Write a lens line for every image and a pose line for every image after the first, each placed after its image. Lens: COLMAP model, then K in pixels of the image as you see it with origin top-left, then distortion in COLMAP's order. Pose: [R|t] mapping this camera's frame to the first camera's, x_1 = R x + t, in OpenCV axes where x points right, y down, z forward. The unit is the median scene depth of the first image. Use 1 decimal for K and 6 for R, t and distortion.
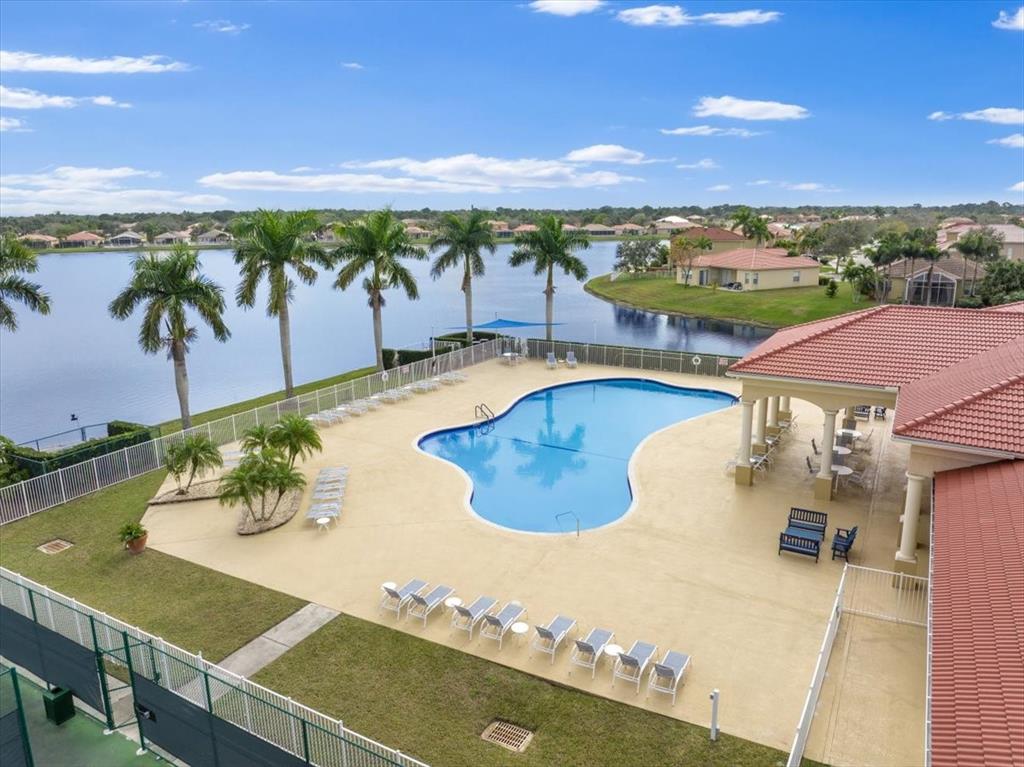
lens RADIAL K [[722.3, 0, 512.0], [0, 722.3, 383.5], [0, 0, 1]] dist [-0.038651, 0.005505]
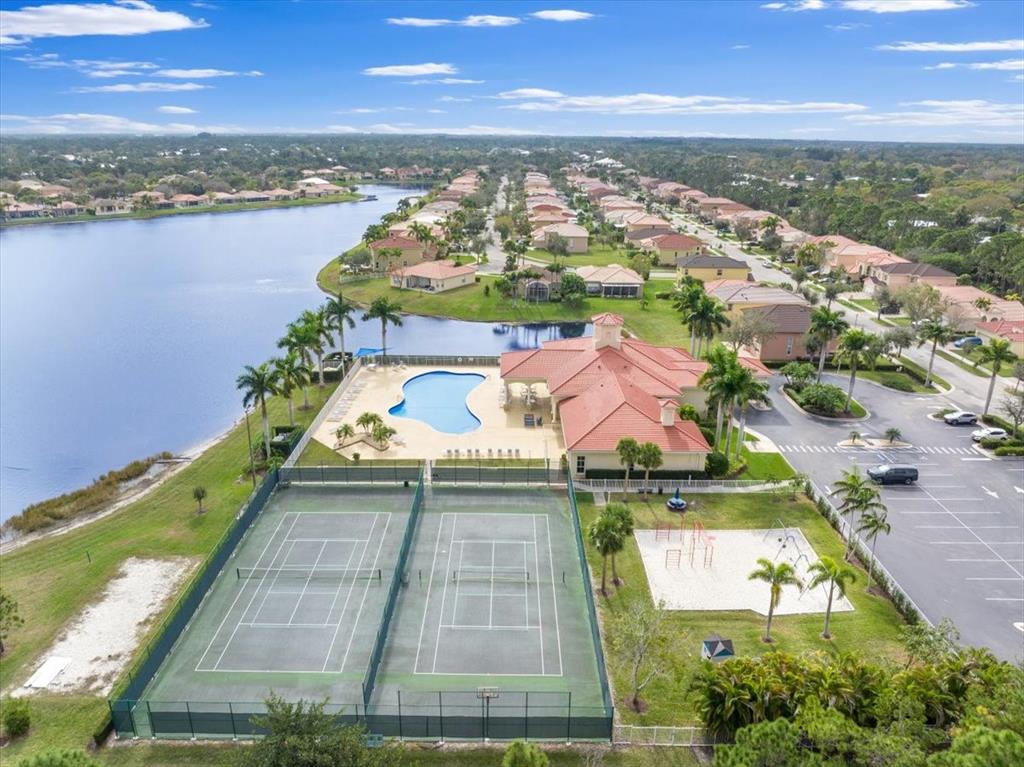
lens RADIAL K [[722.3, 0, 512.0], [0, 722.3, 383.5], [0, 0, 1]] dist [-0.038651, 0.005505]
pose [[0.866492, -0.147249, 0.476980, -0.658912], [0.098331, 0.987131, 0.126107, -0.213252], [-0.489411, -0.062369, 0.869820, -1.018366]]
